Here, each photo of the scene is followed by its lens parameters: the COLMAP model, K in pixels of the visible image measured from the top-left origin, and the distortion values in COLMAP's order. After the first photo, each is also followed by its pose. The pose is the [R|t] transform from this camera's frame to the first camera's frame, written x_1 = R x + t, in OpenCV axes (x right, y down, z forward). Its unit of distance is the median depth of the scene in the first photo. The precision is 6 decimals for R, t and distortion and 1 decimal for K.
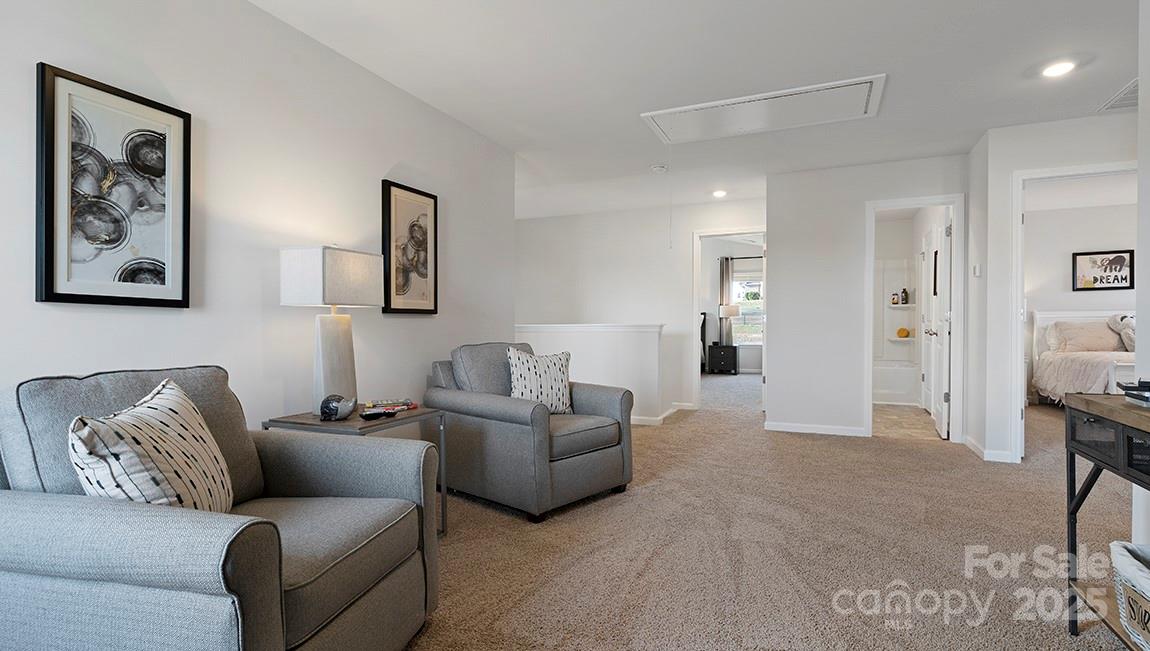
lens RADIAL K [[562.0, 0, 571.3], [0, 562.0, 330.4], [0, 0, 1]] dist [0.002608, 0.000699]
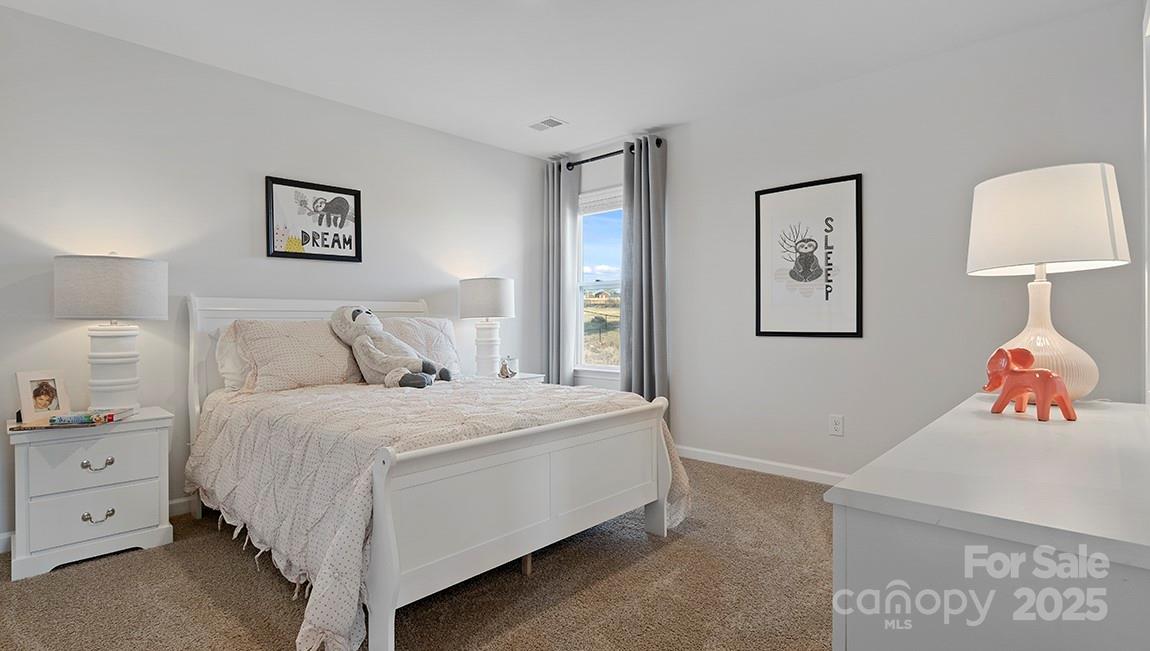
lens RADIAL K [[562.0, 0, 570.8], [0, 562.0, 328.4], [0, 0, 1]] dist [0.002608, 0.000699]
pose [[0.335116, -0.008085, 0.942142, 0.542072], [0.008808, 0.999946, 0.005448, -0.009637], [-0.942136, 0.006473, 0.335170, 0.616158]]
